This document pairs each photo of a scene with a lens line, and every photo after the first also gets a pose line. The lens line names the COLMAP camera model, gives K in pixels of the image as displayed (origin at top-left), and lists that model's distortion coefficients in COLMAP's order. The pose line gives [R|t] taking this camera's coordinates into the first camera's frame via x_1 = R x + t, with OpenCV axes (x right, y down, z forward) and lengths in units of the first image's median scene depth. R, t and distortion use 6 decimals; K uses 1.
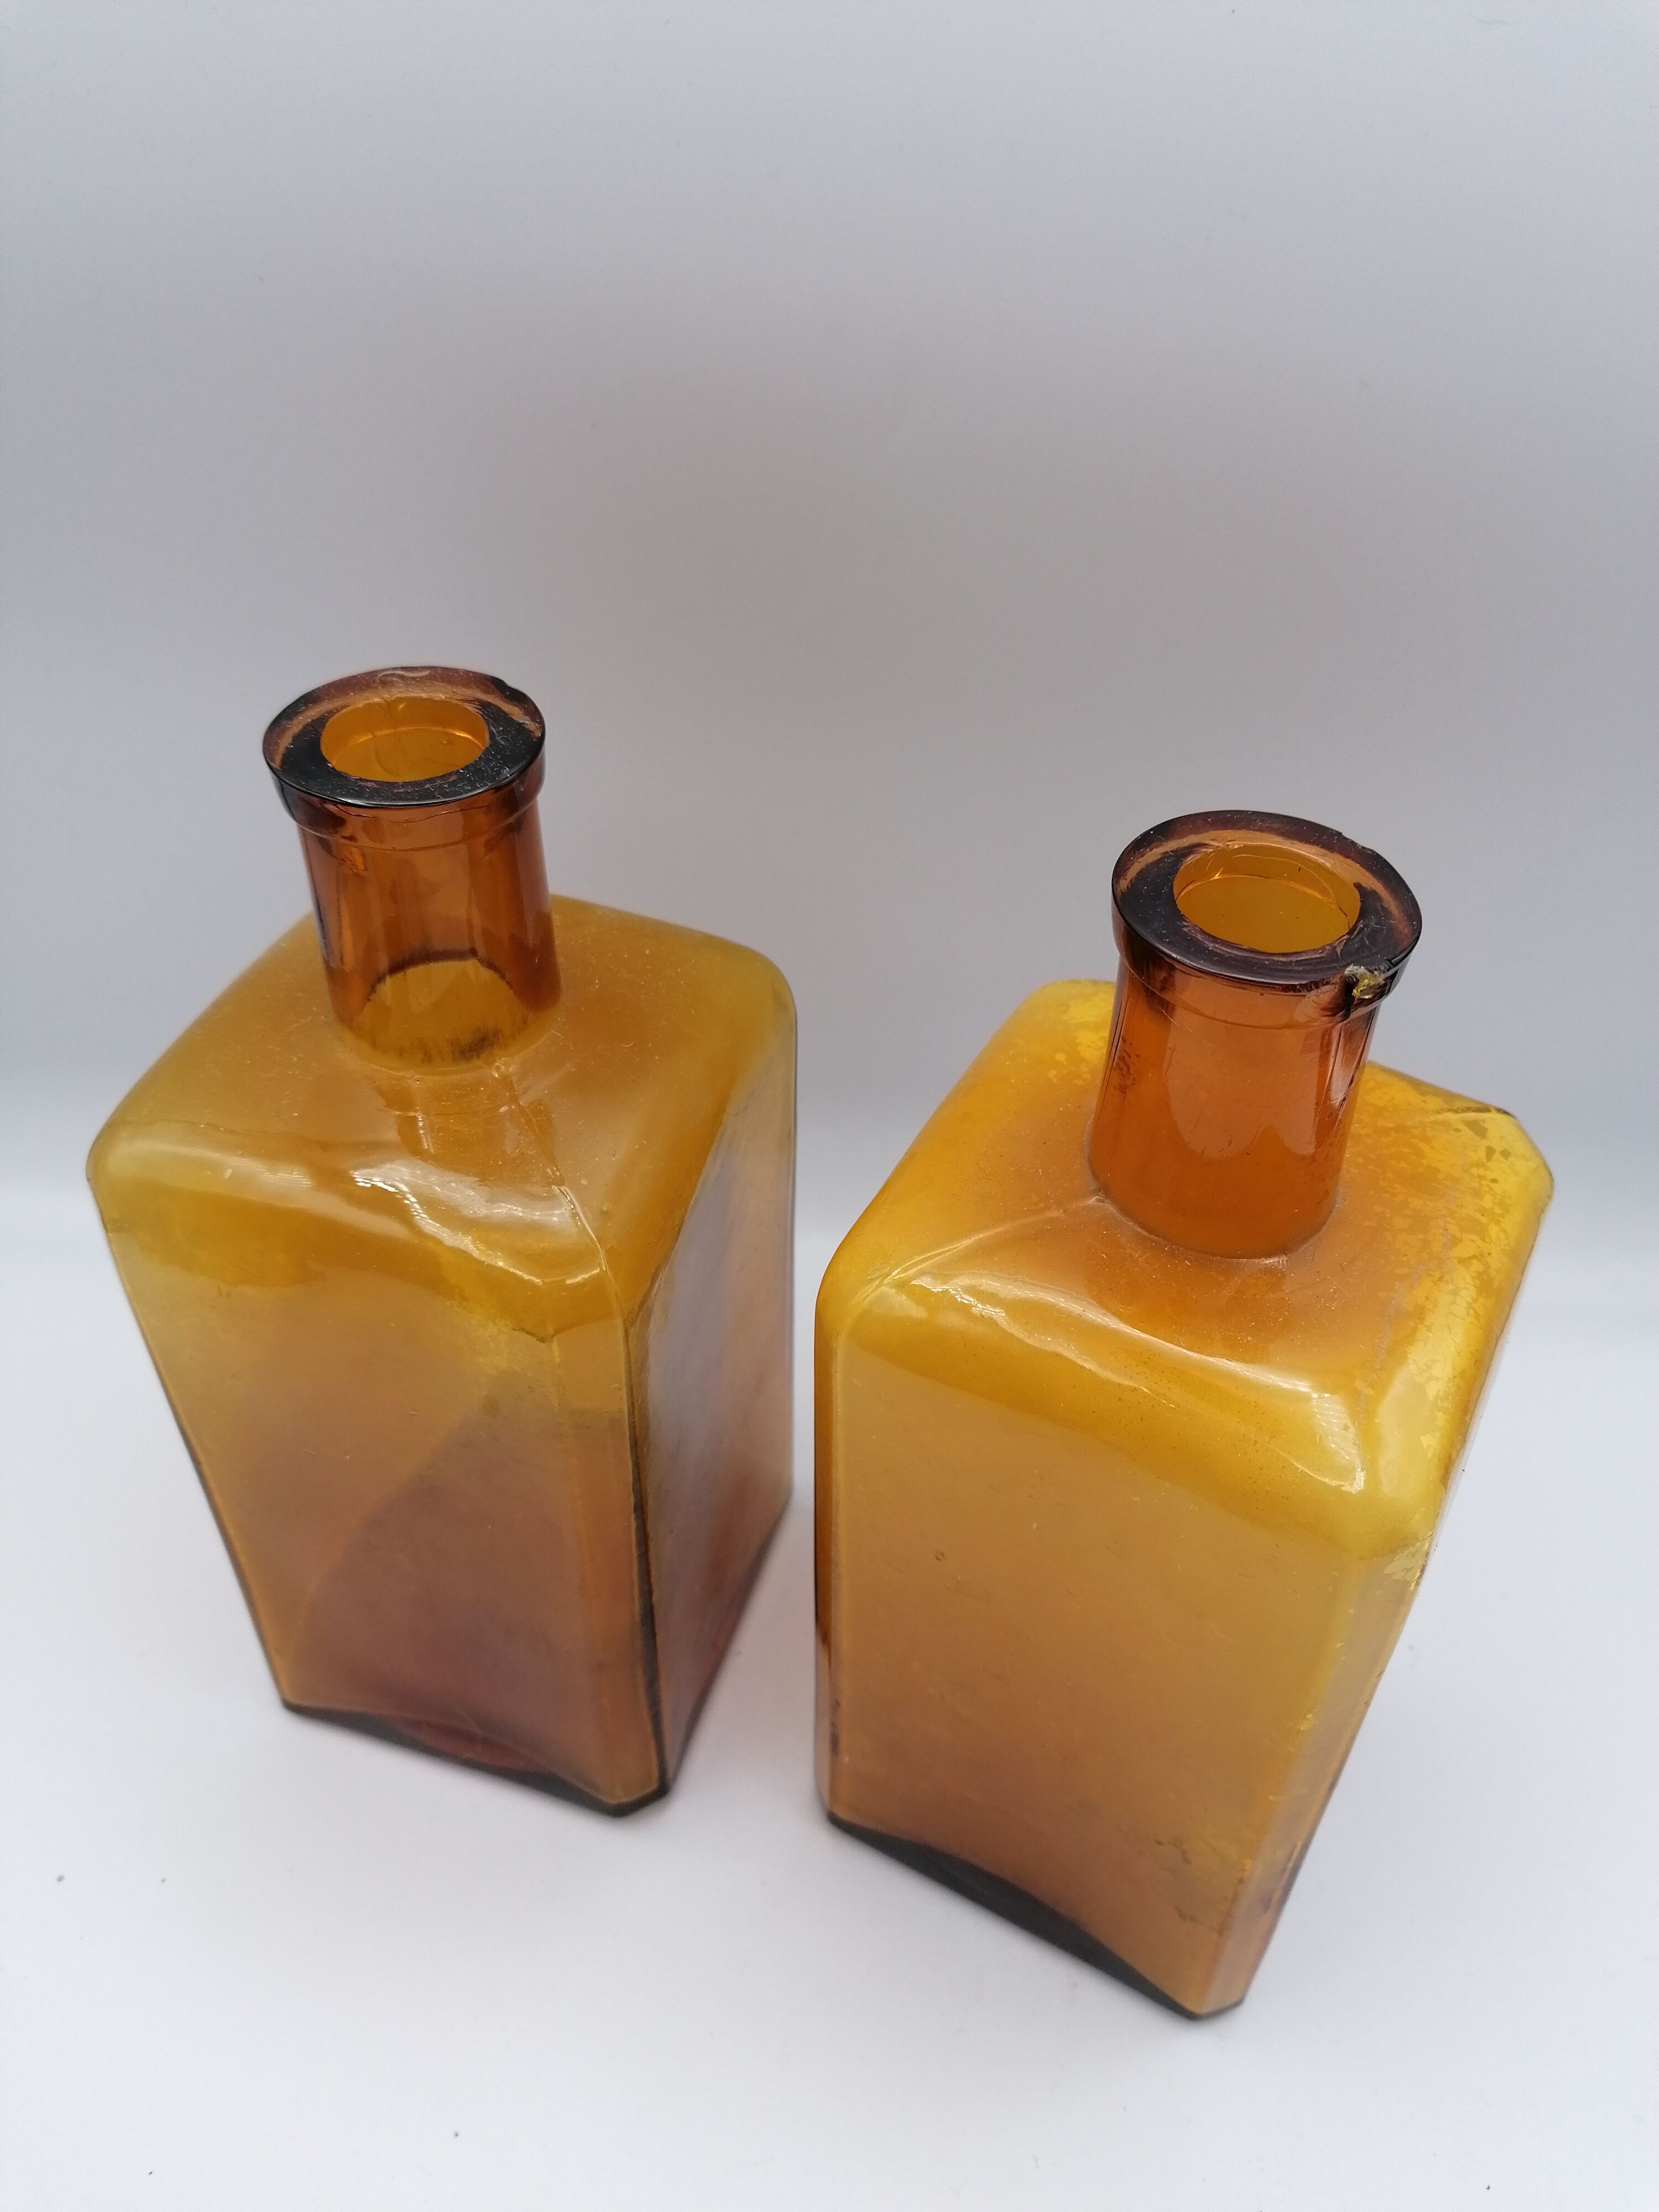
lens RADIAL K [[1702.7, 0, 829.5], [0, 1702.7, 1106.0], [0, 0, 1]] dist [0.023655, -0.002054]
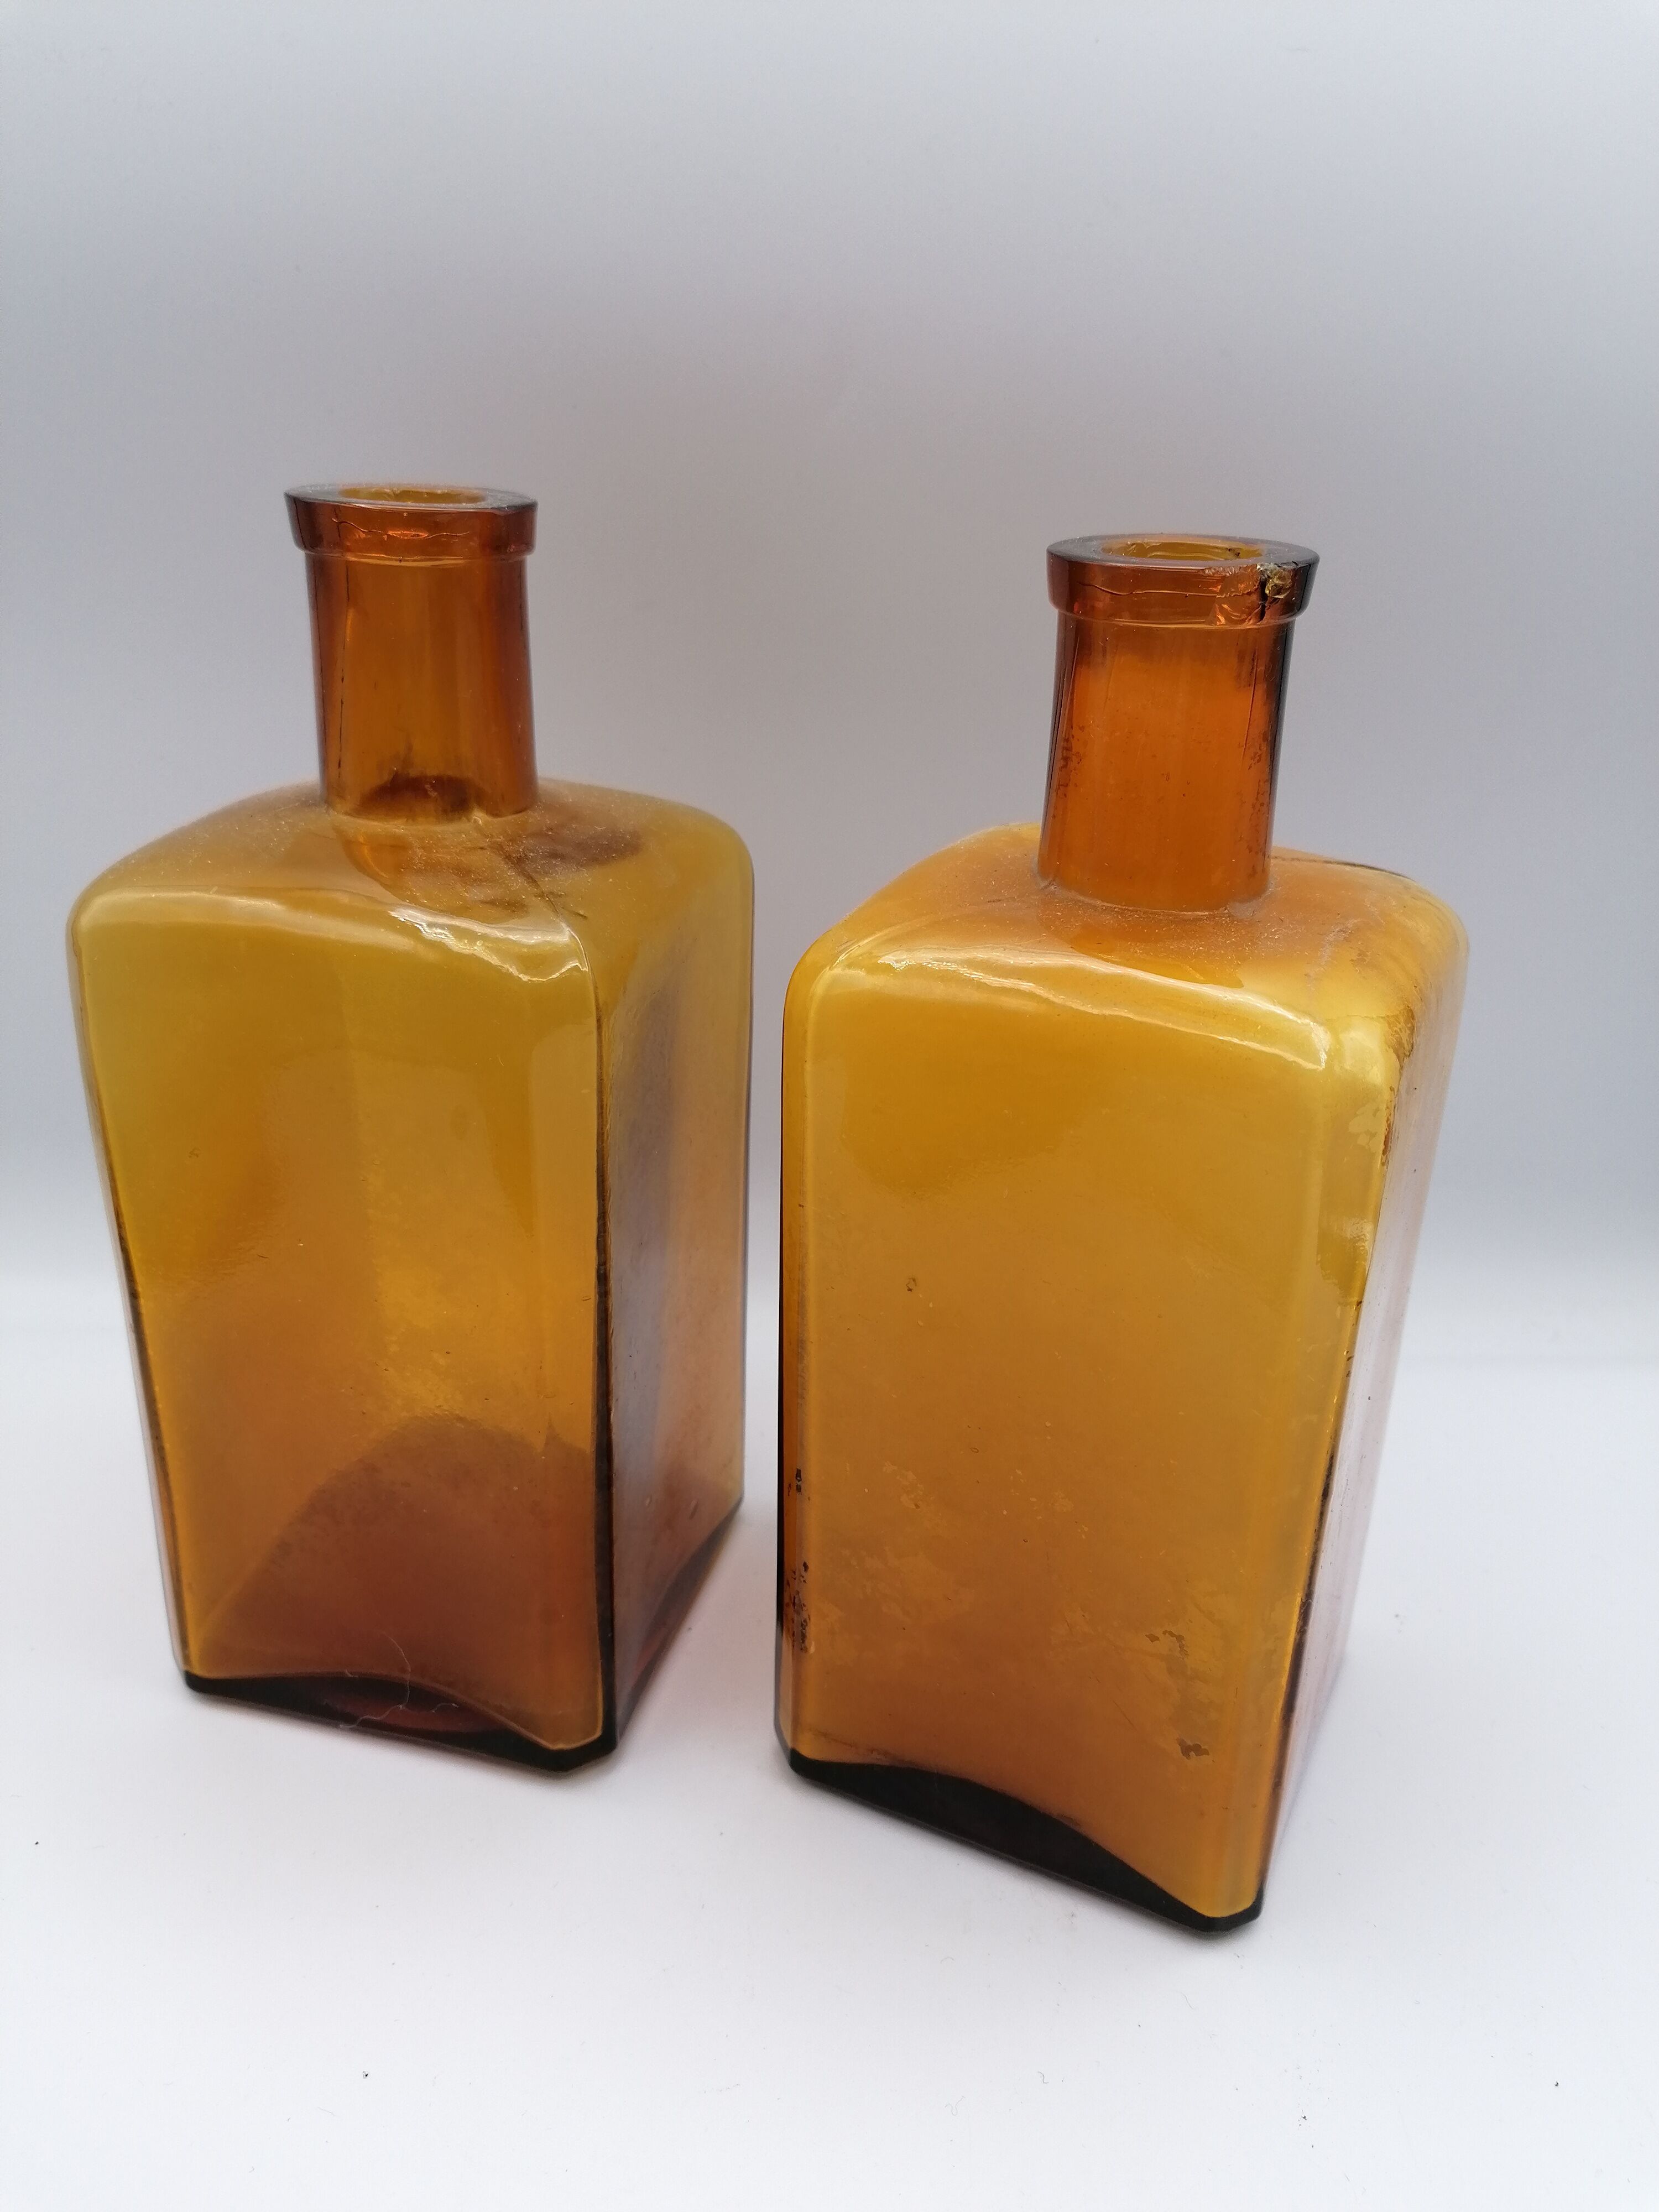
lens RADIAL K [[1702.7, 0, 829.5], [0, 1702.7, 1106.0], [0, 0, 1]] dist [0.023655, -0.002054]
pose [[0.998795, -0.004783, 0.048843, -0.023599], [0.019699, 0.950620, -0.309730, 0.370180], [-0.044950, 0.310319, 0.949569, 0.027982]]
